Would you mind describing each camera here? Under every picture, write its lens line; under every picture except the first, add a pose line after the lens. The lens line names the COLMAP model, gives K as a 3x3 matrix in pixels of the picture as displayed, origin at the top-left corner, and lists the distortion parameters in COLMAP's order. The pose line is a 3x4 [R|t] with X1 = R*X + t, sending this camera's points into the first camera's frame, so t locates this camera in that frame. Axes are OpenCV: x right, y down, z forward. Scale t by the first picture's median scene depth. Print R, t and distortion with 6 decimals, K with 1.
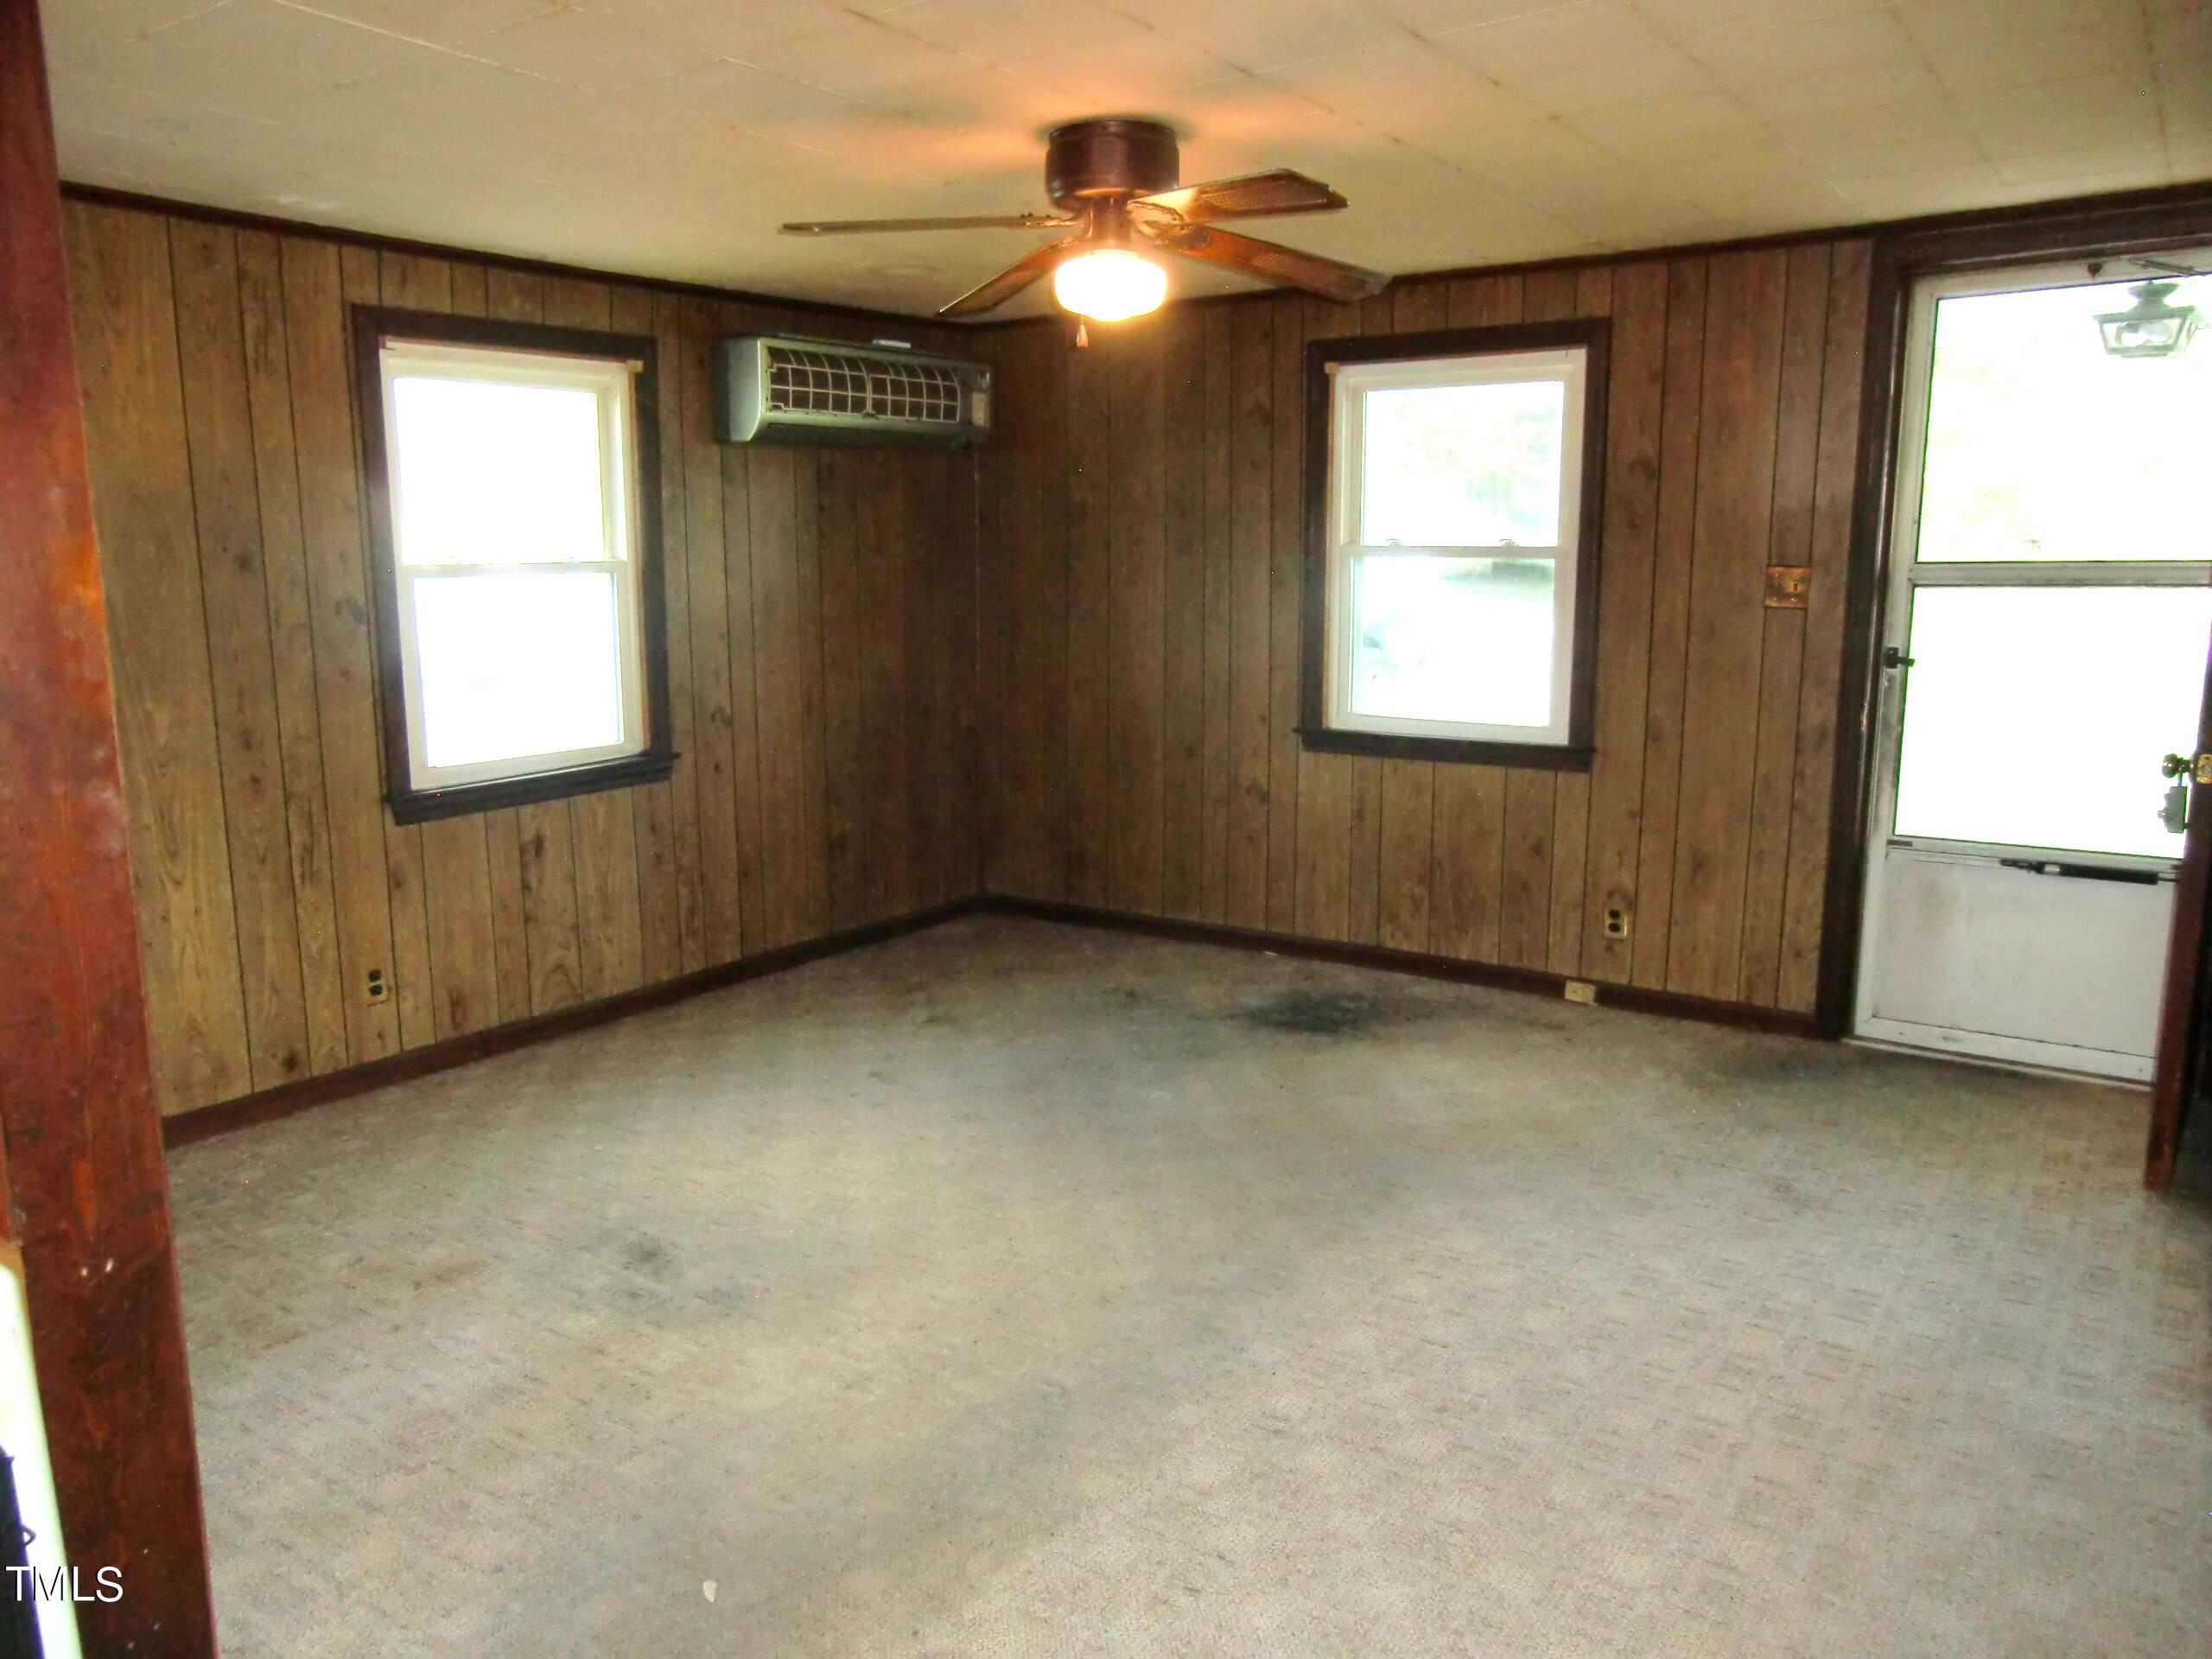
lens RADIAL K [[1640.8, 0, 961.9], [0, 1640.8, 858.4], [0, 0, 1]] dist [-0.095692, 0.110802]
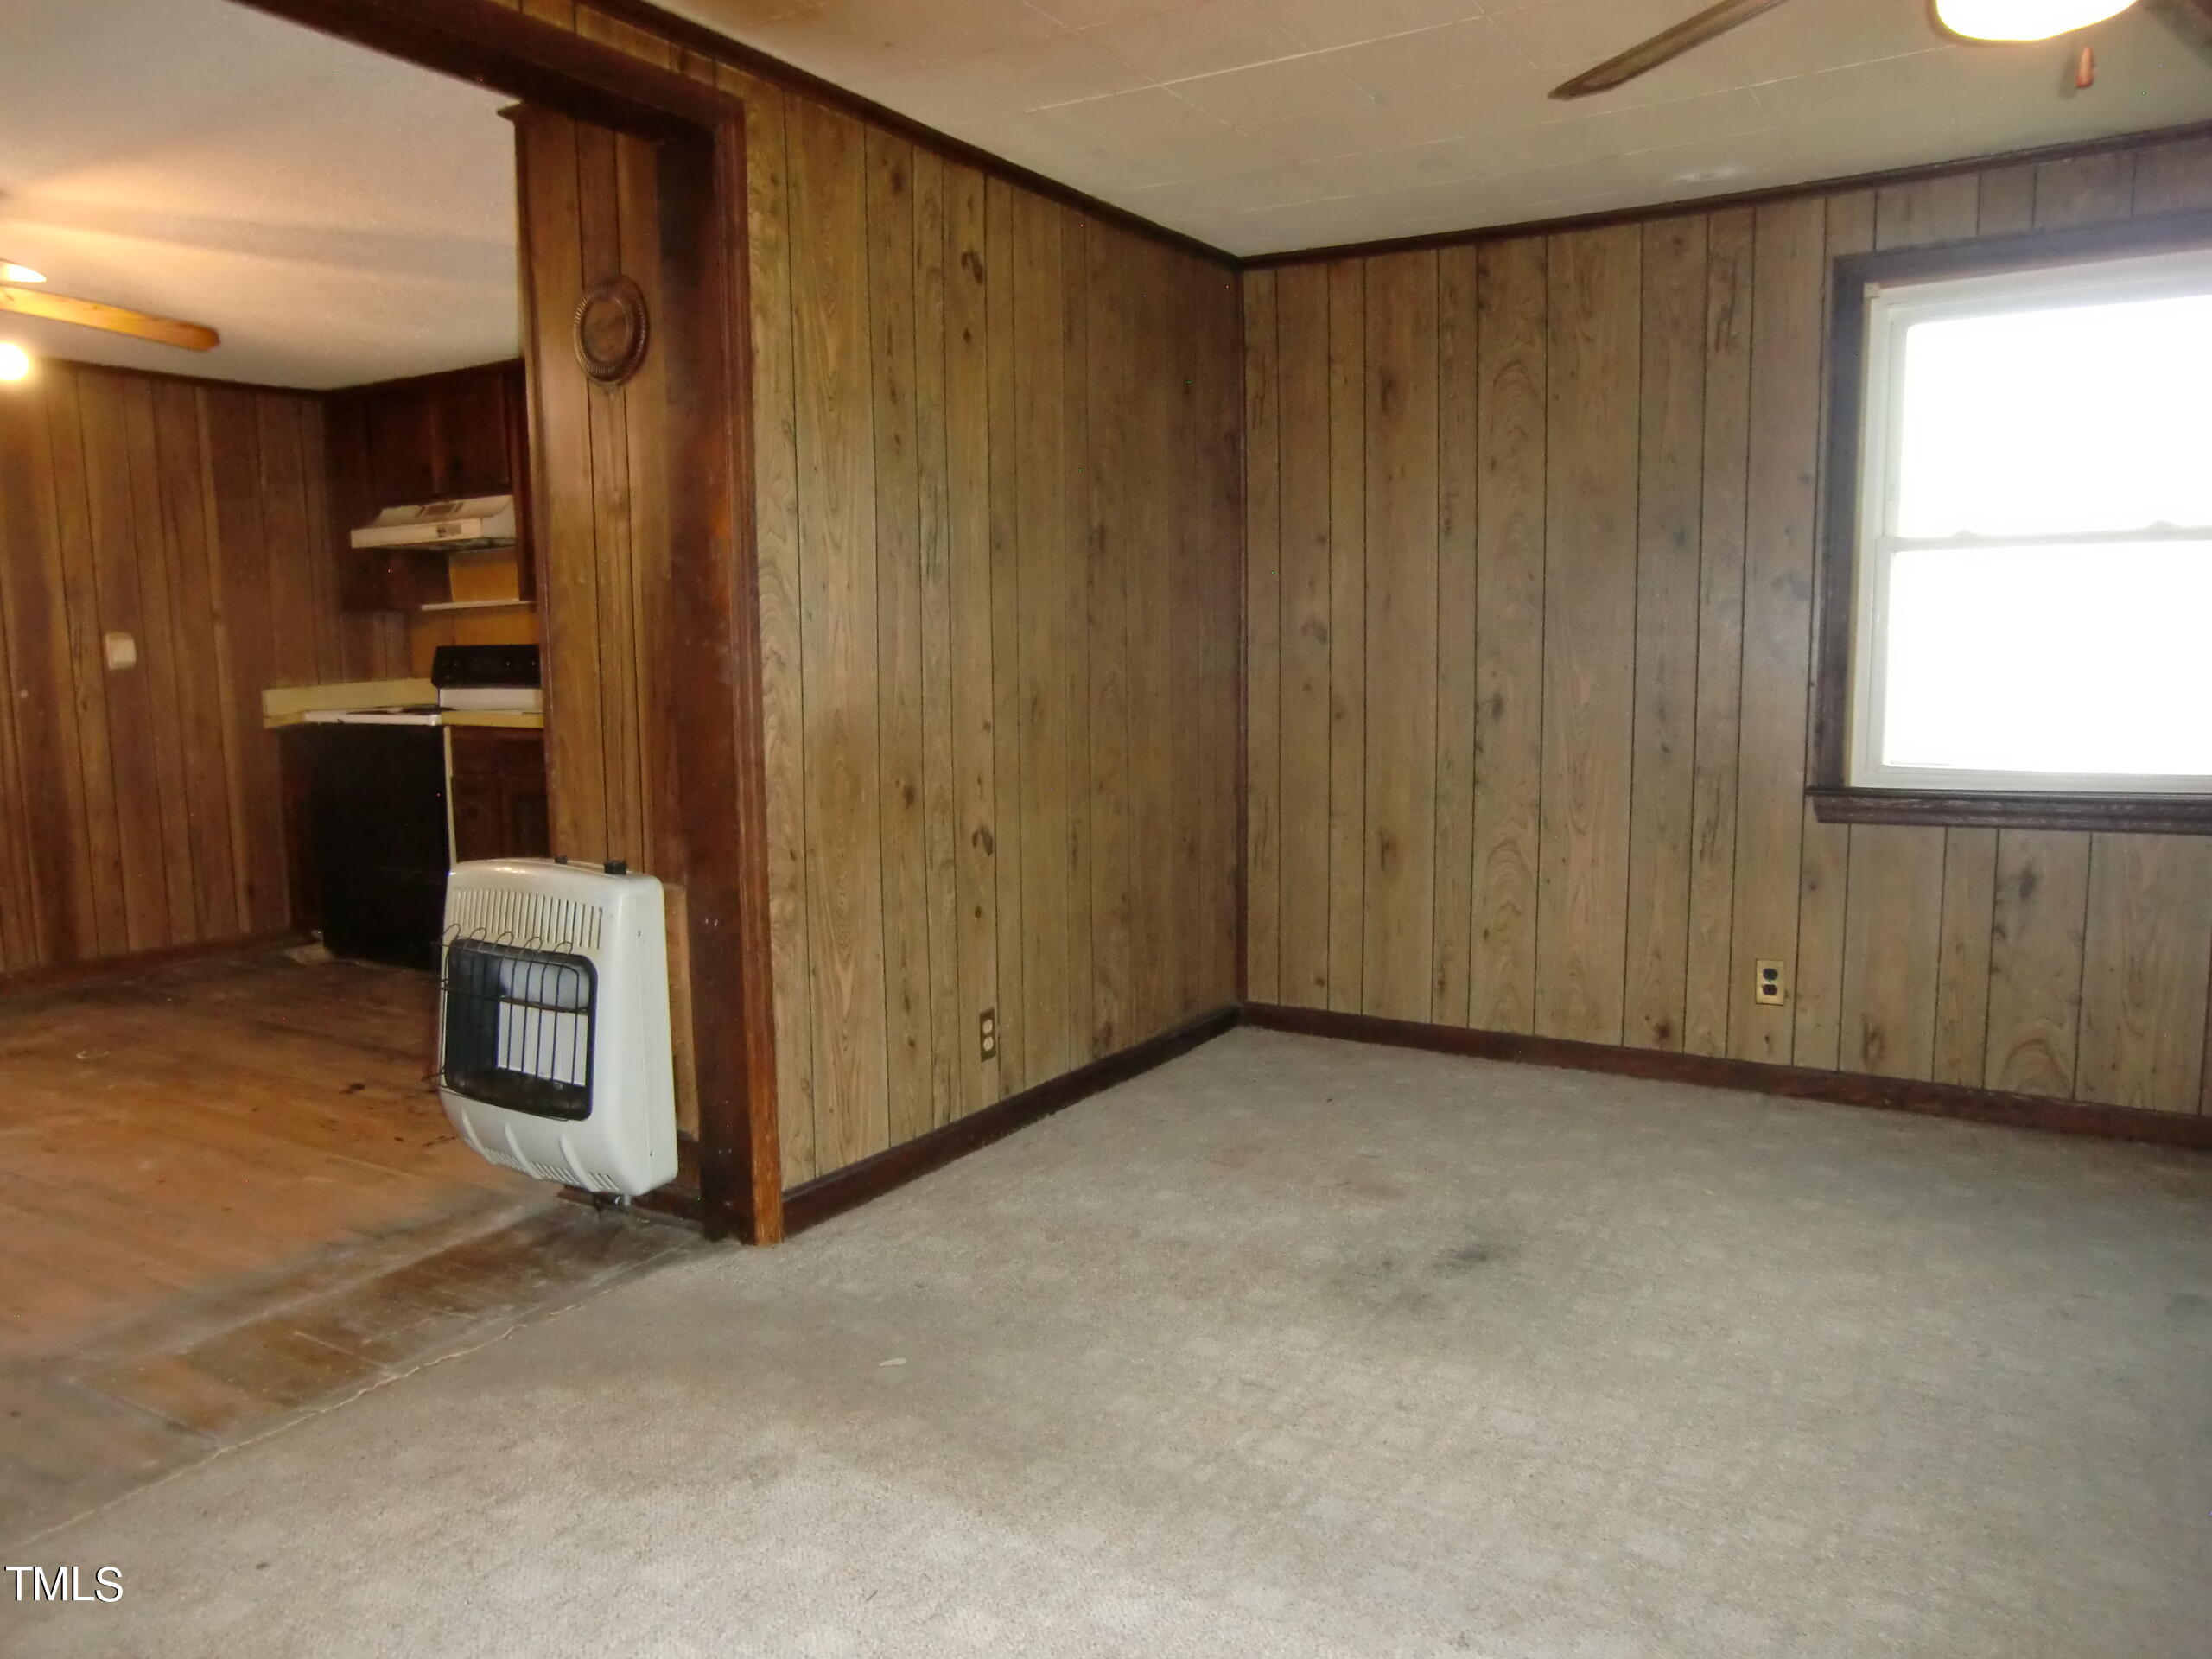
lens RADIAL K [[1590.0, 0, 1049.7], [0, 1590.0, 831.5], [0, 0, 1]] dist [-0.069966, 0.075209]
pose [[0.100535, 0.132421, -0.986082, 0.516467], [-0.172103, 0.978477, 0.113853, -0.043381], [0.979935, 0.158261, 0.121161, 0.495887]]
